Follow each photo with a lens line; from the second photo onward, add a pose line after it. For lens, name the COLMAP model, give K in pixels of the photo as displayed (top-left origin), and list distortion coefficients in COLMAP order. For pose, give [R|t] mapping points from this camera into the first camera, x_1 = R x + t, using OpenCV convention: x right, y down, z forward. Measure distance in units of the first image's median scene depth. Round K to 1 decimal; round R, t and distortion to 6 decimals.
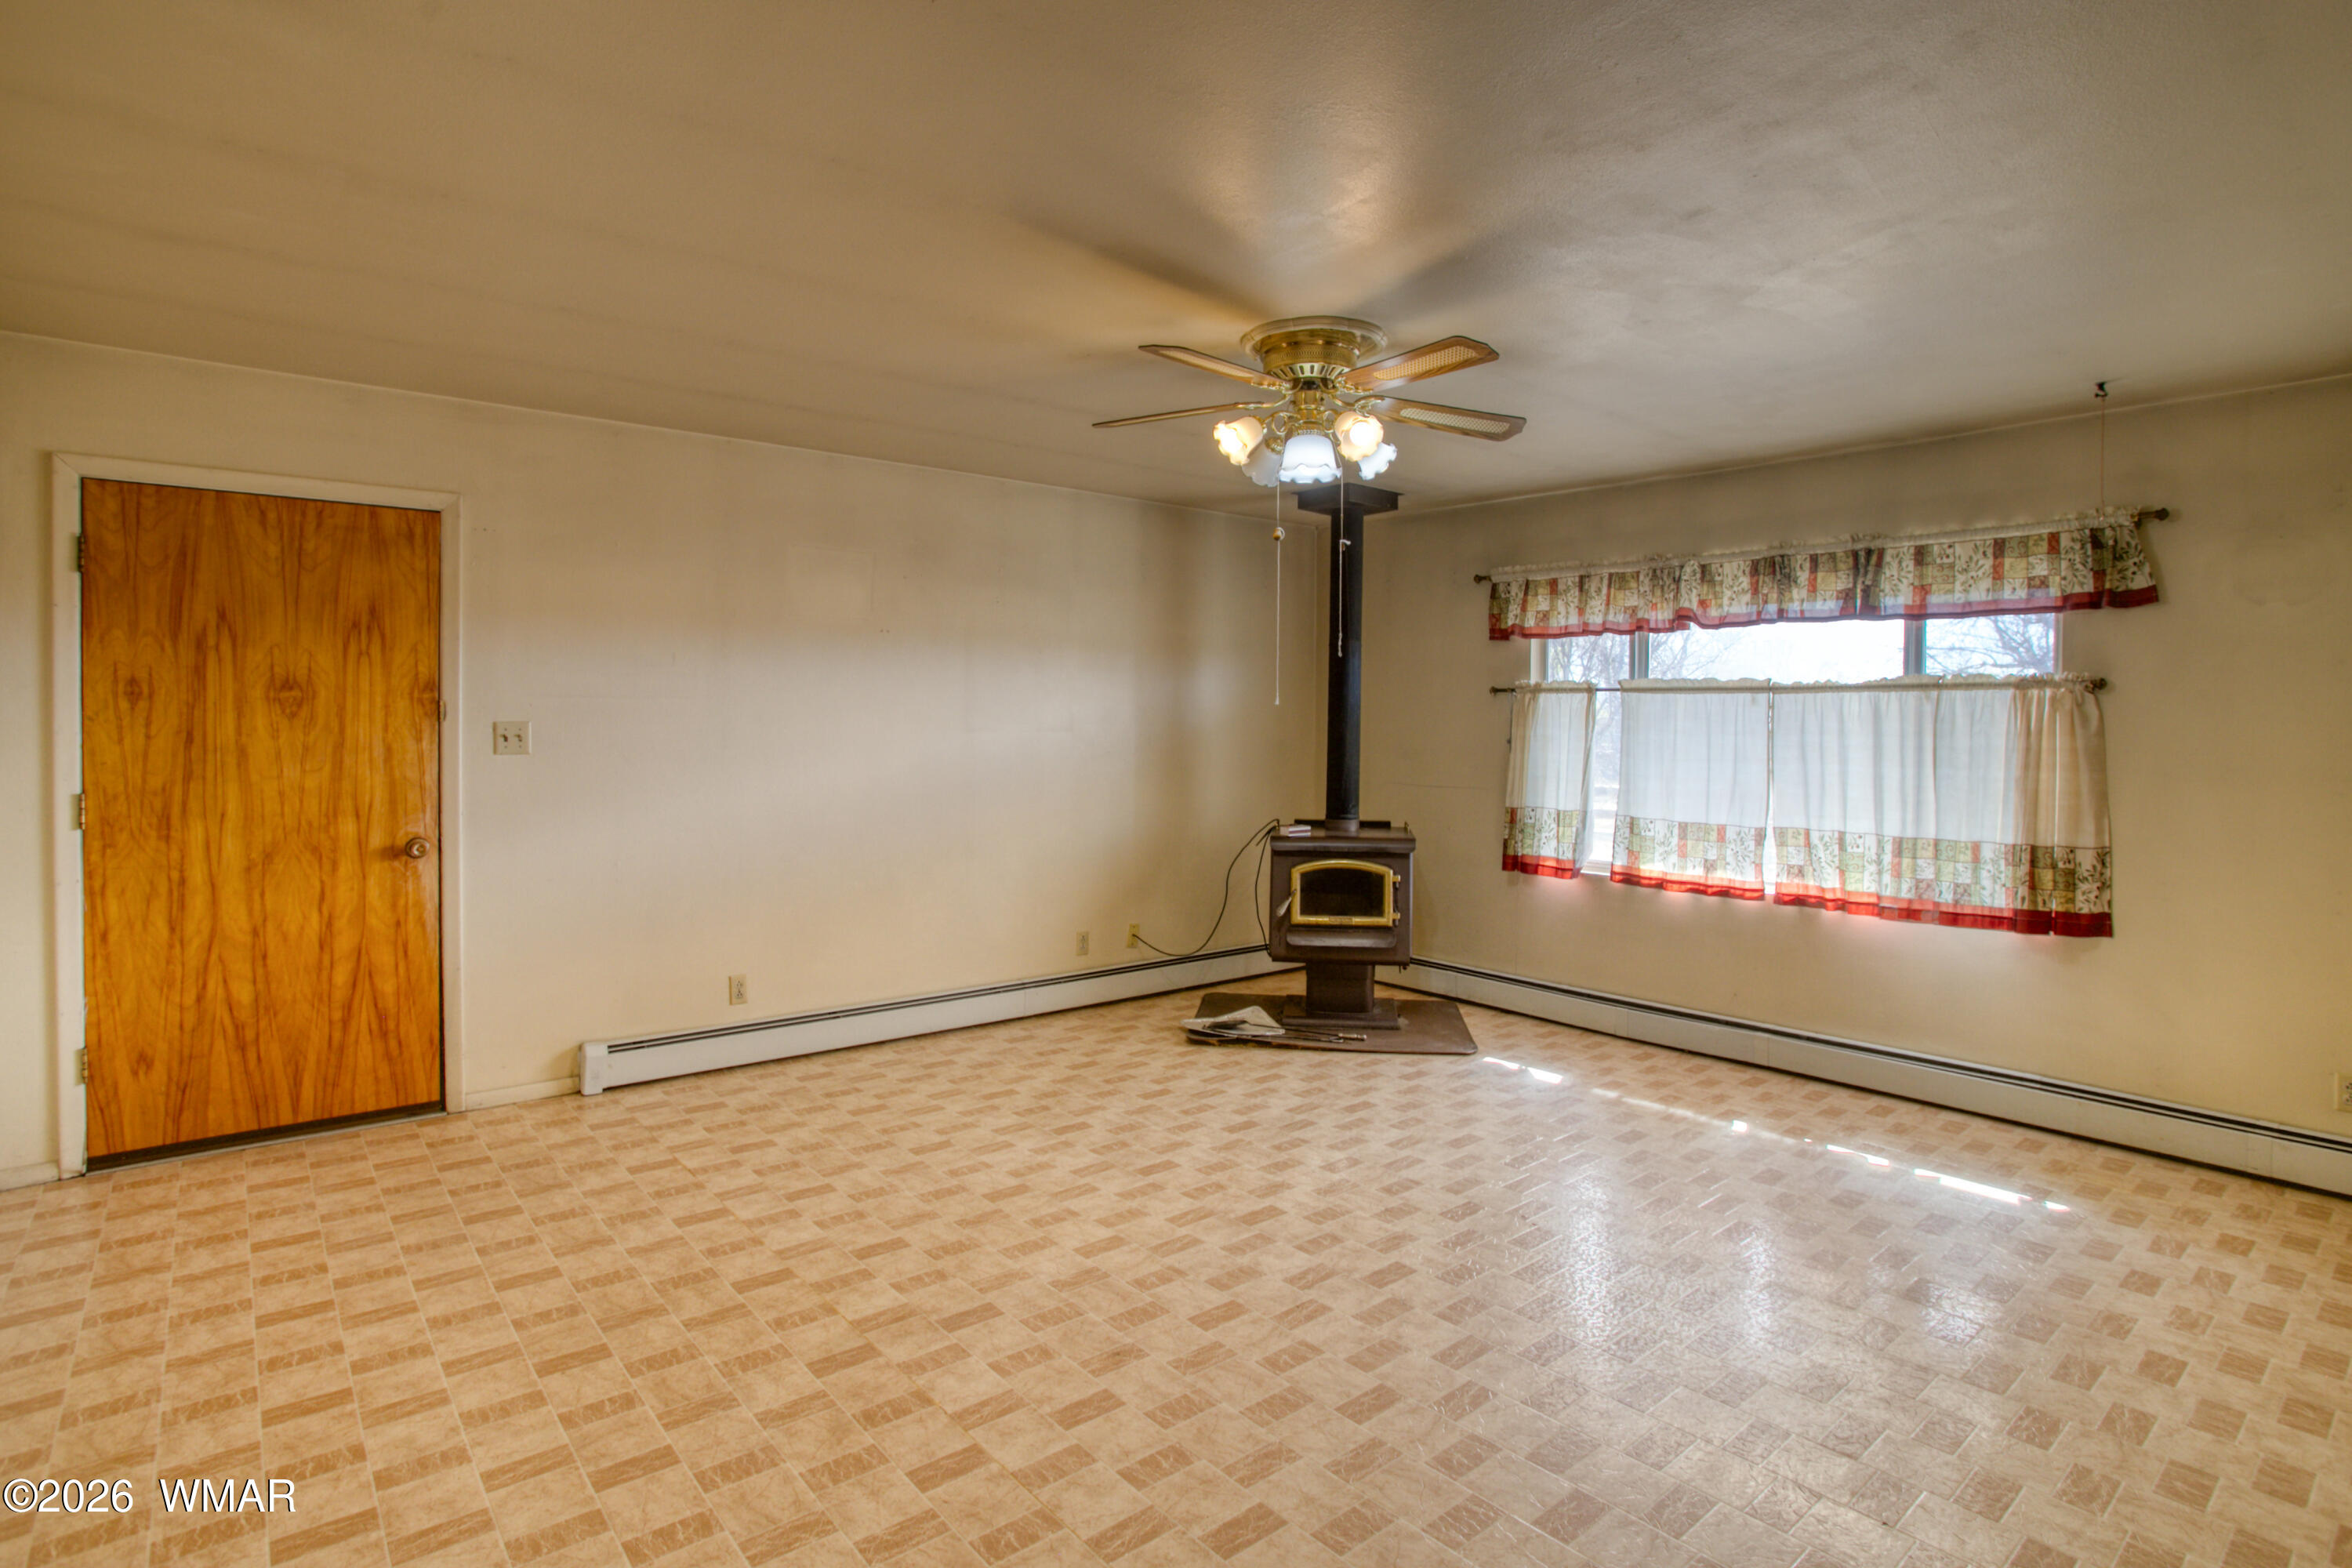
lens RADIAL K [[1218.8, 0, 1183.9], [0, 1218.8, 736.6], [0, 0, 1]] dist [-0.031199, 0.005125]
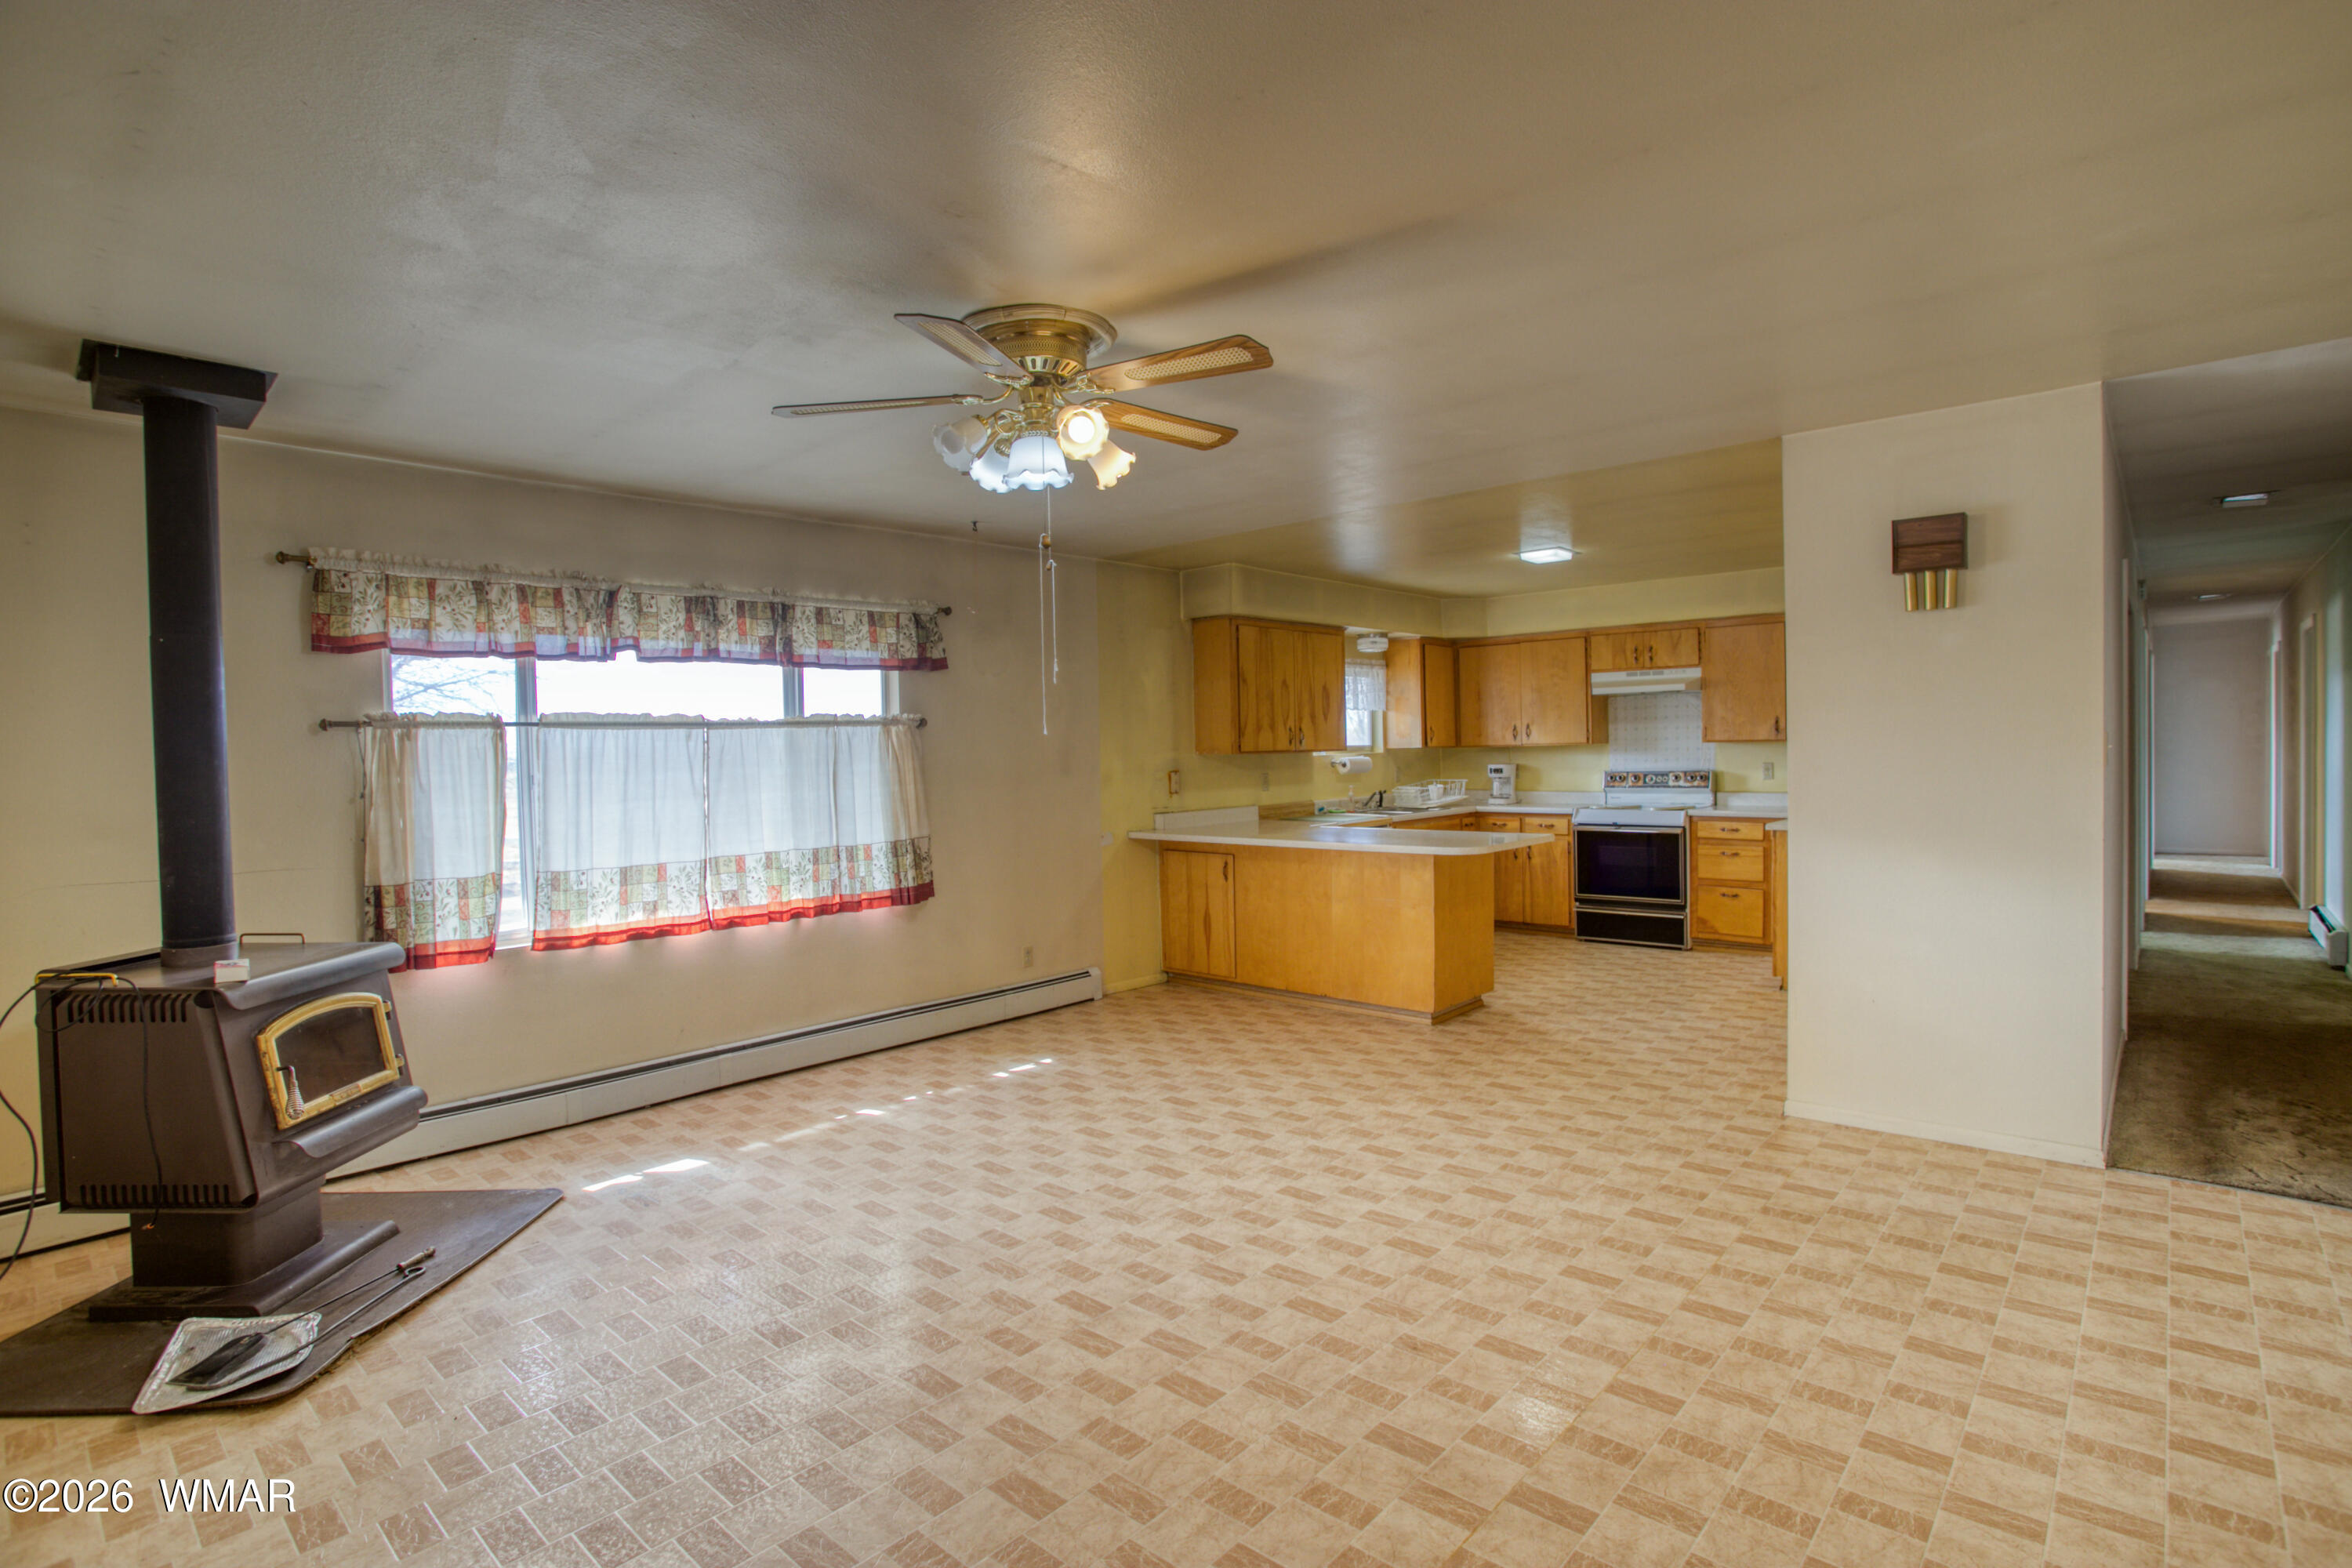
lens RADIAL K [[1177.5, 0, 1188.3], [0, 1177.5, 788.2], [0, 0, 1]] dist [-0.061909, -0.000507]
pose [[-0.162783, -0.041754, 0.985778, -0.652742], [0.036782, 0.998153, 0.048352, -0.020904], [-0.985976, 0.044130, -0.160946, 0.873859]]
